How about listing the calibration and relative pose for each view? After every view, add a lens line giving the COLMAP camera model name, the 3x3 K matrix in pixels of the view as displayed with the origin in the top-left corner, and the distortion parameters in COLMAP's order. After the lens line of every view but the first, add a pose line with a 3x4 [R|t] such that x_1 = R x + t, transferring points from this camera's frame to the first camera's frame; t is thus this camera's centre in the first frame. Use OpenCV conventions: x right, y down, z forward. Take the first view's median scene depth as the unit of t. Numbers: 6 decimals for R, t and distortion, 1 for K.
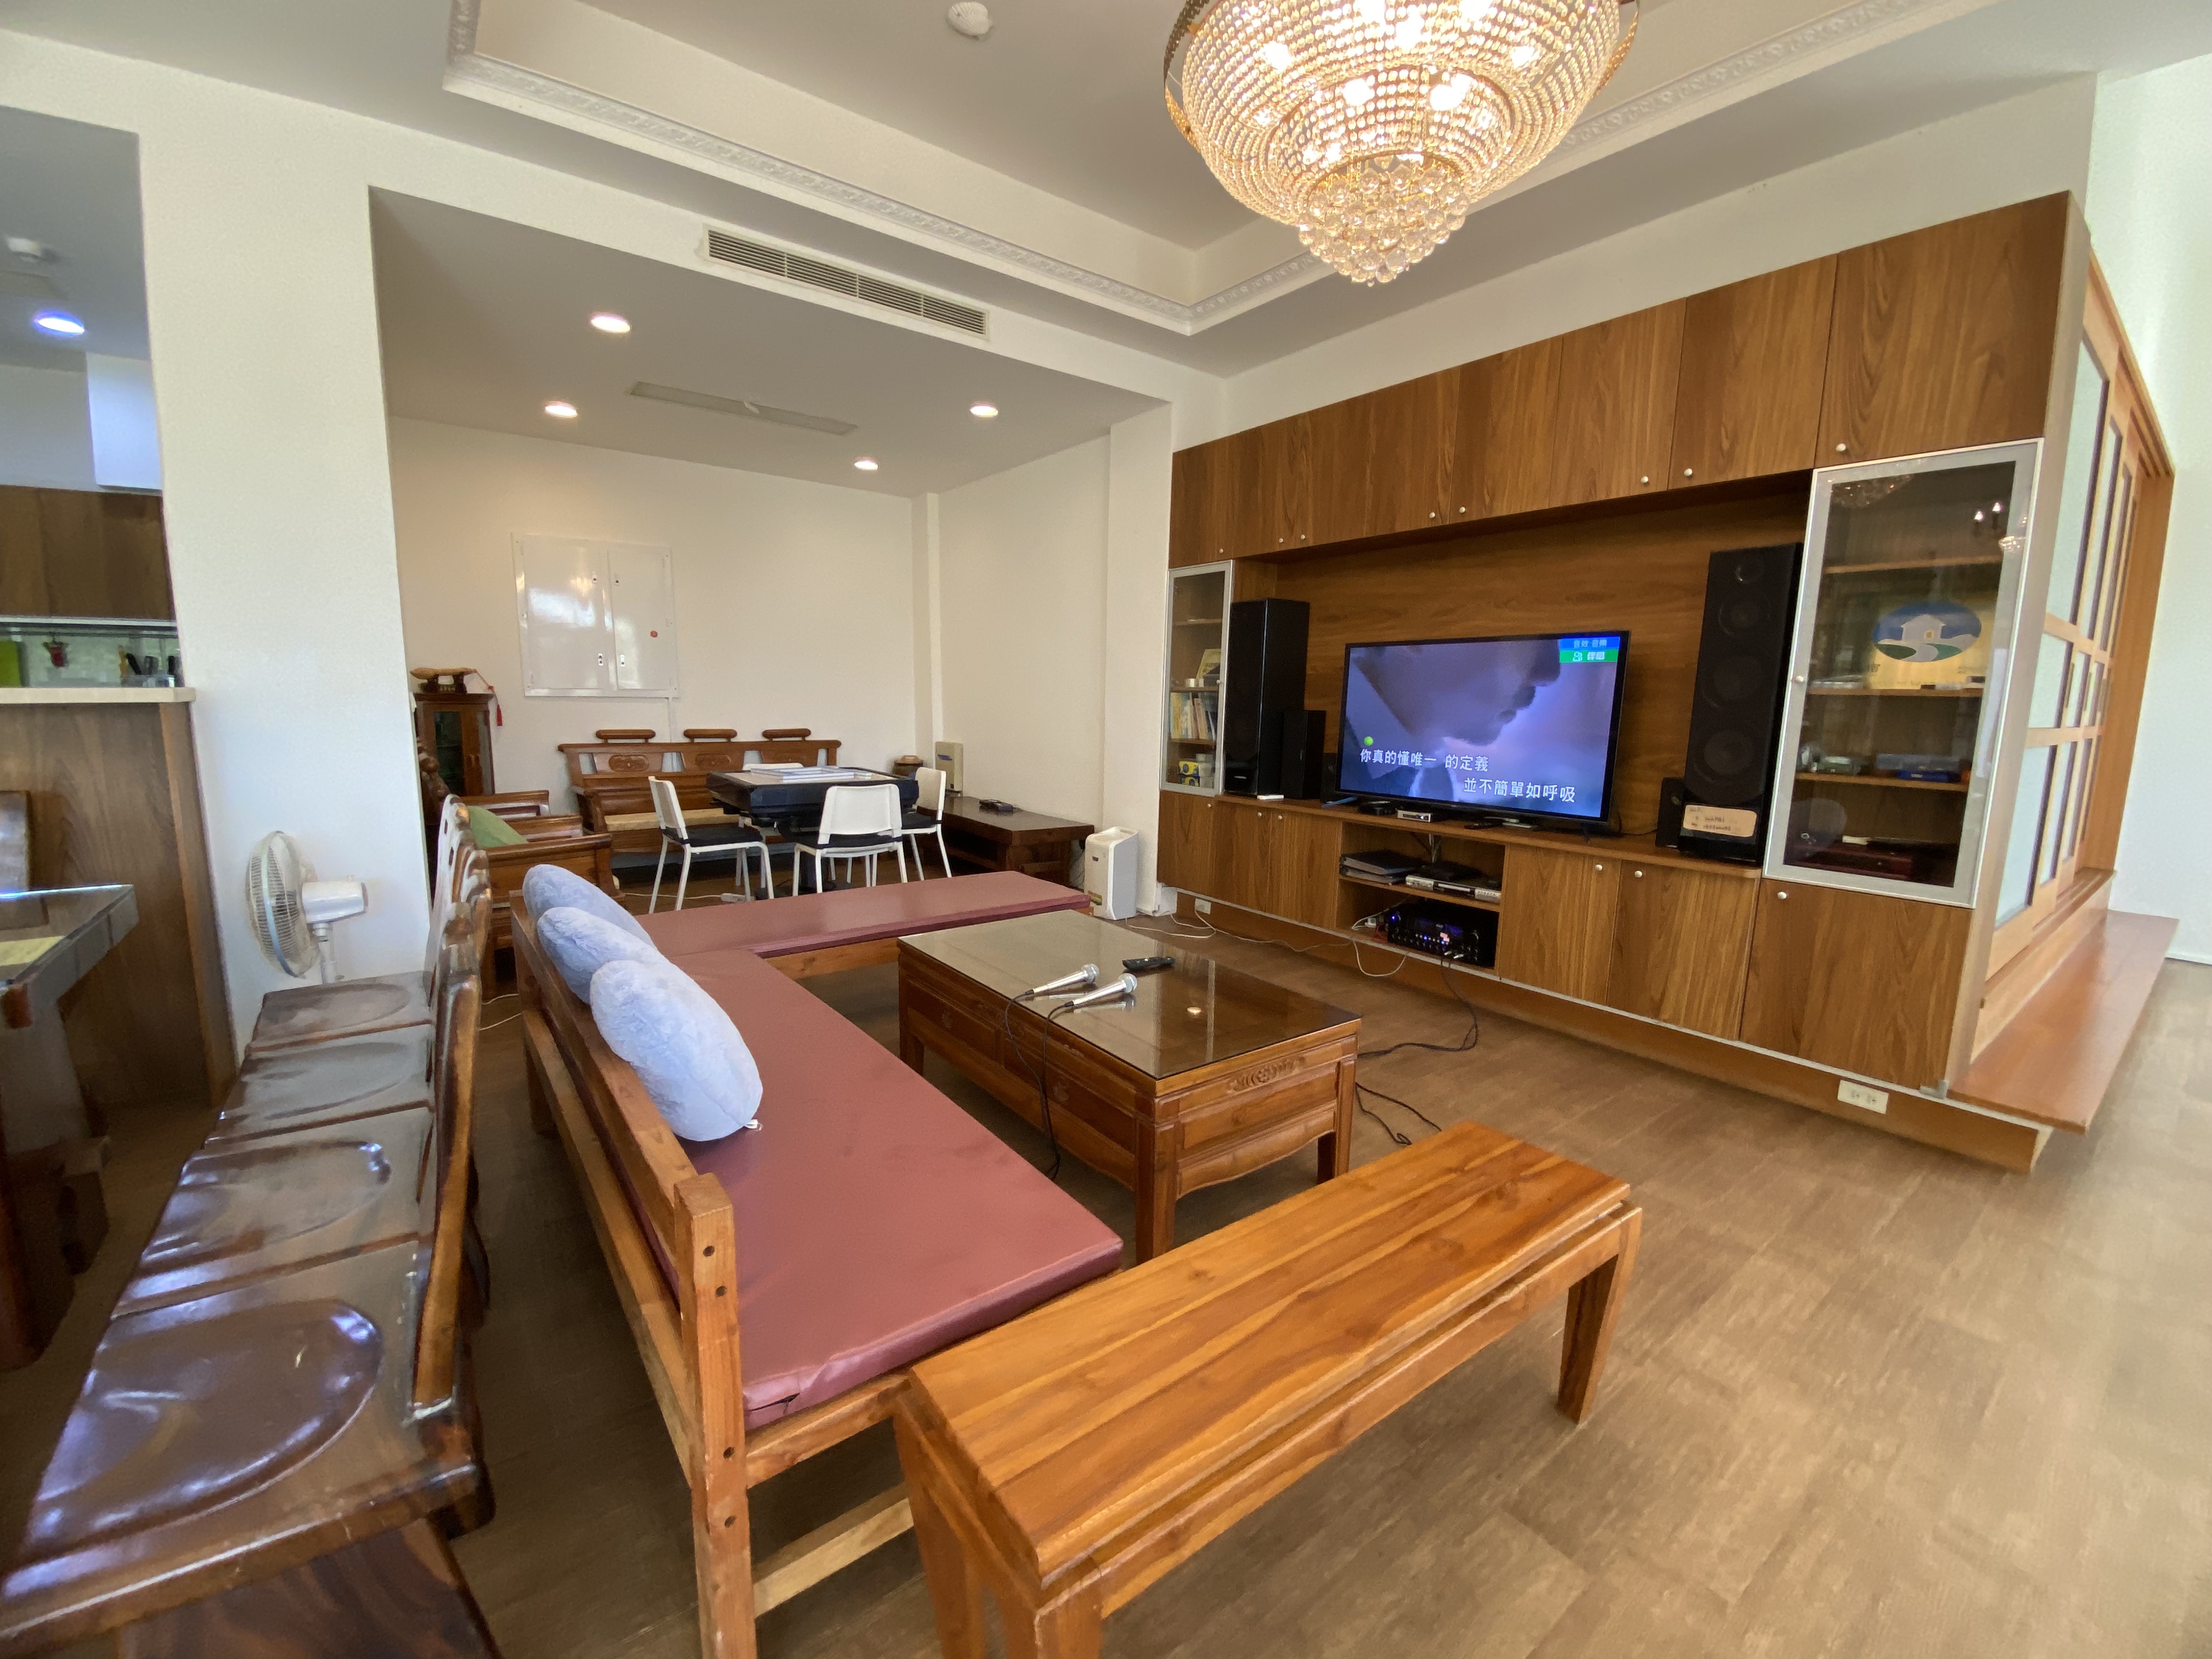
lens RADIAL K [[909.9, 0, 1115.6], [0, 909.9, 822.0], [0, 0, 1]] dist [-0.005161, -0.000815]
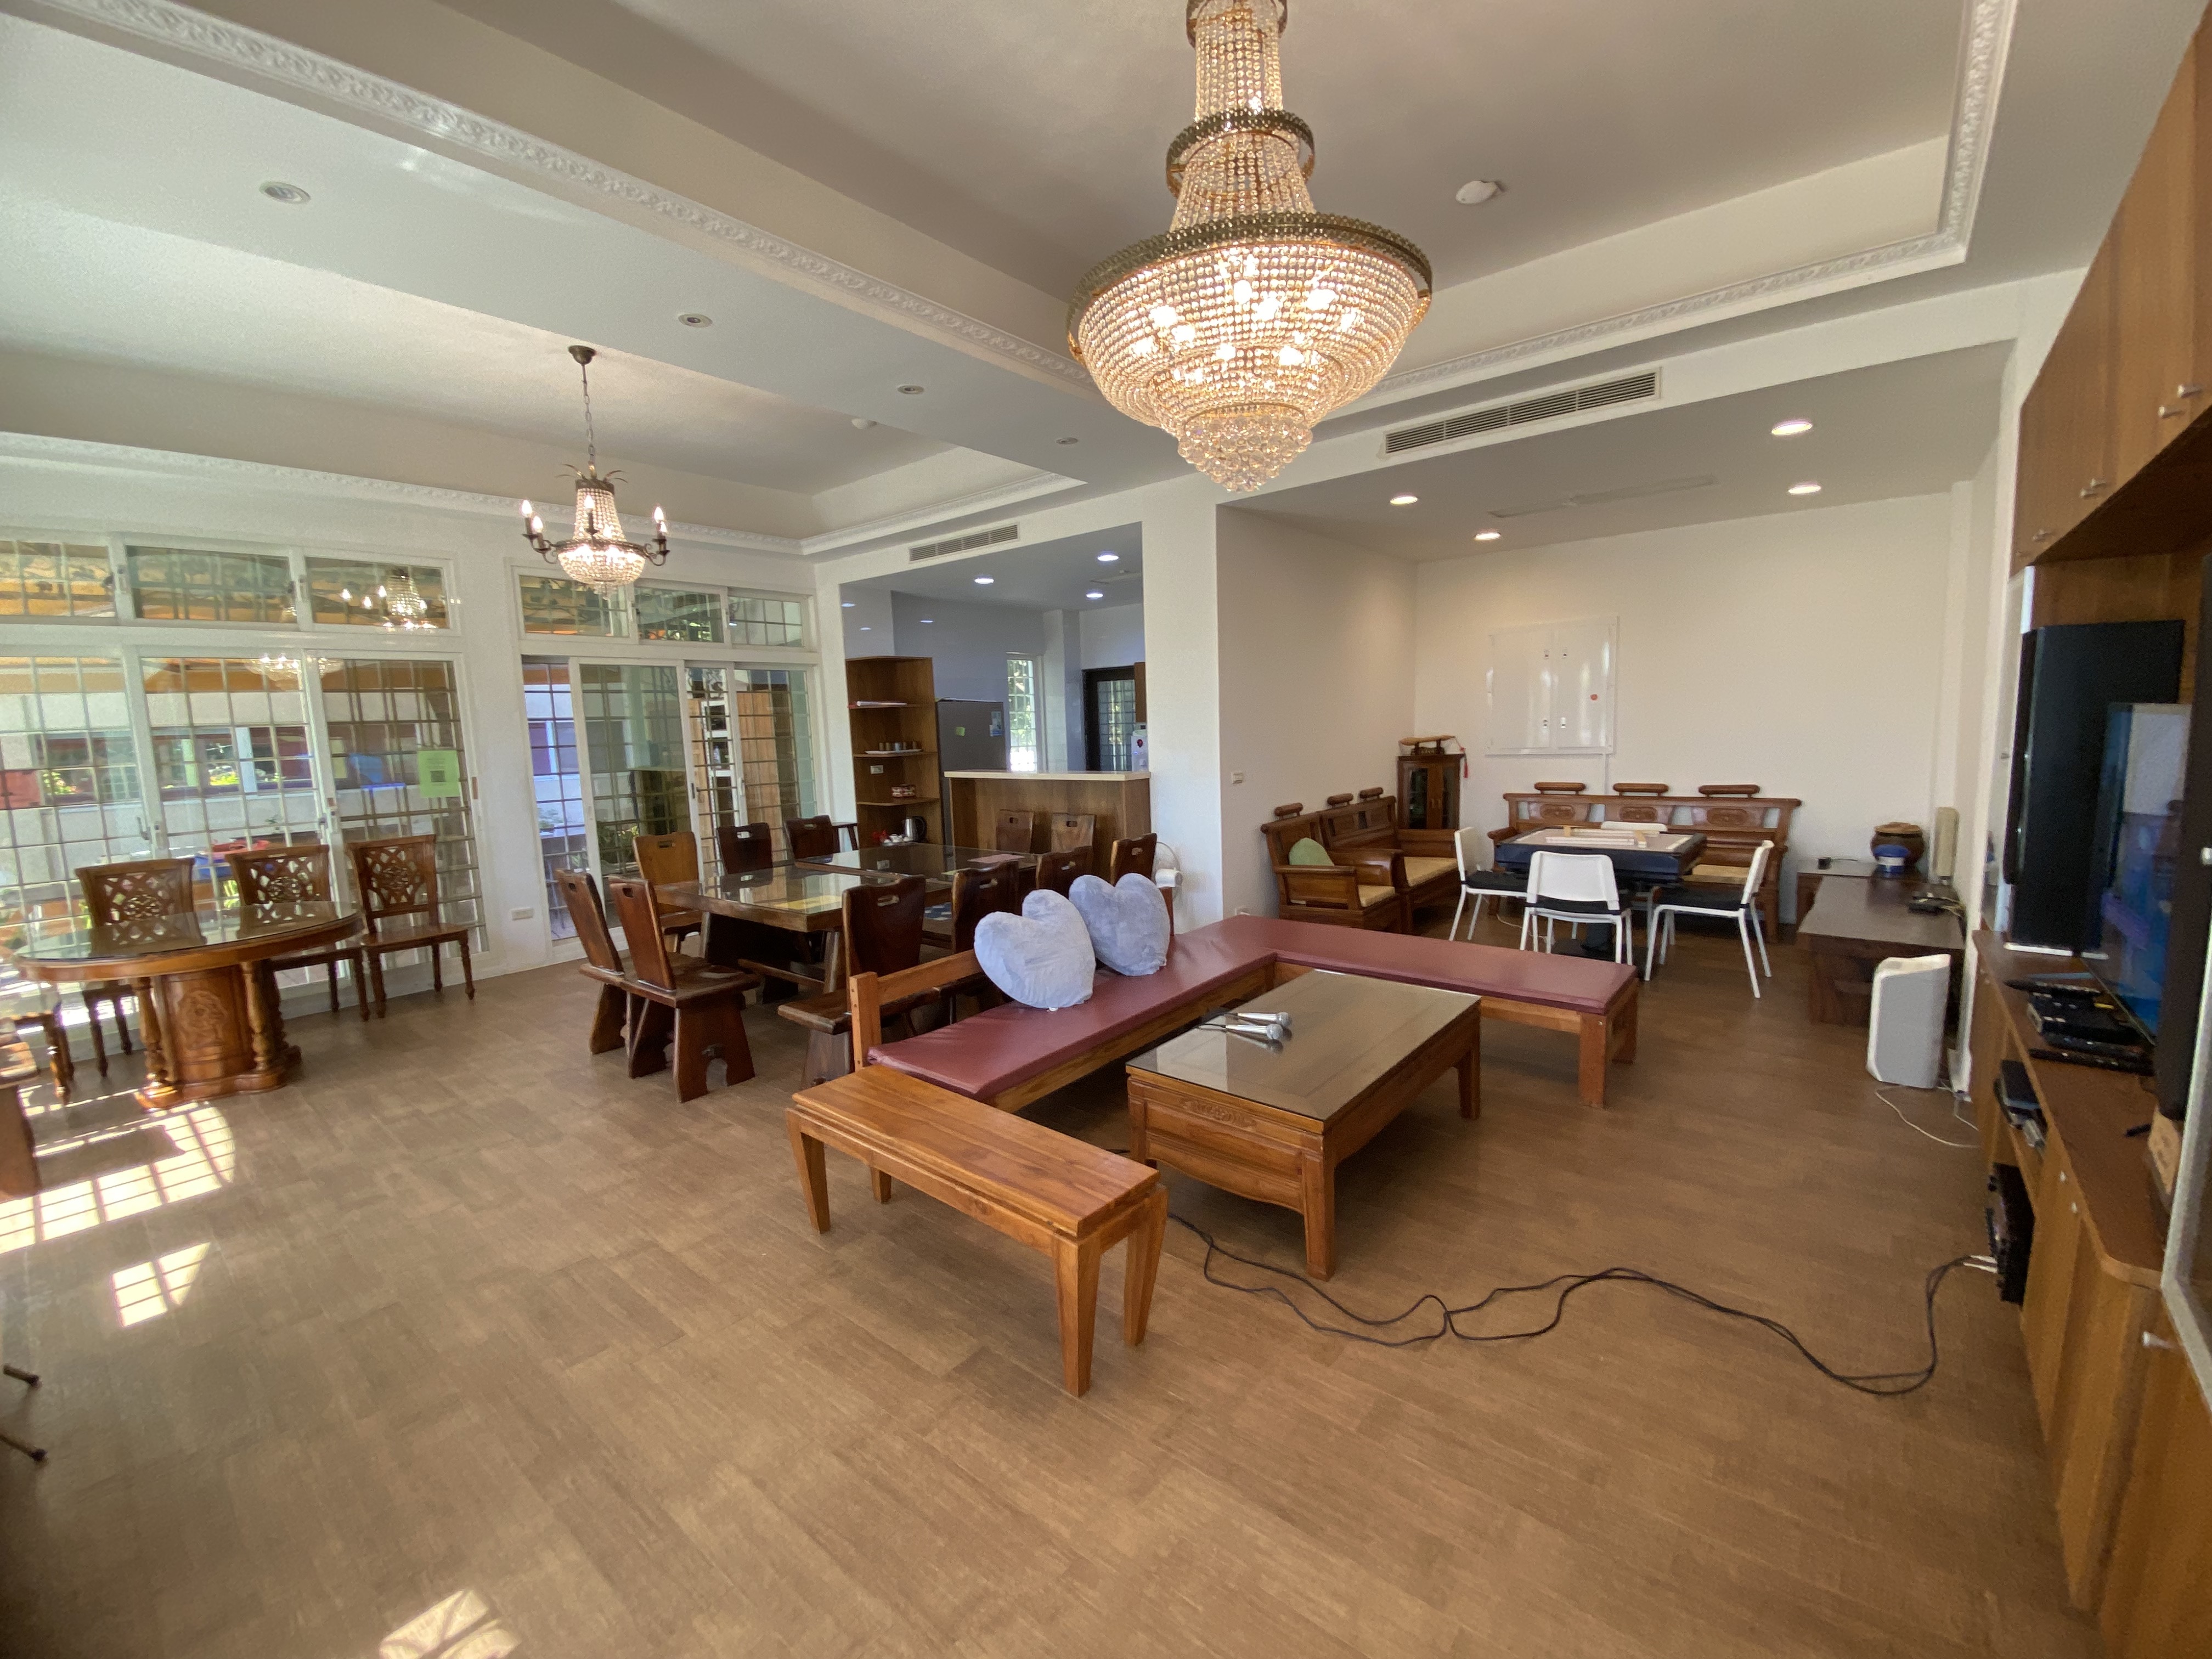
lens RADIAL K [[909.9, 0, 1115.1], [0, 909.9, 837.8], [0, 0, 1]] dist [-0.005161, -0.000815]
pose [[0.226014, 0.100491, -0.968927, 0.713831], [-0.101300, 0.991697, 0.079223, -0.102961], [0.968843, 0.080247, 0.234317, 0.286961]]
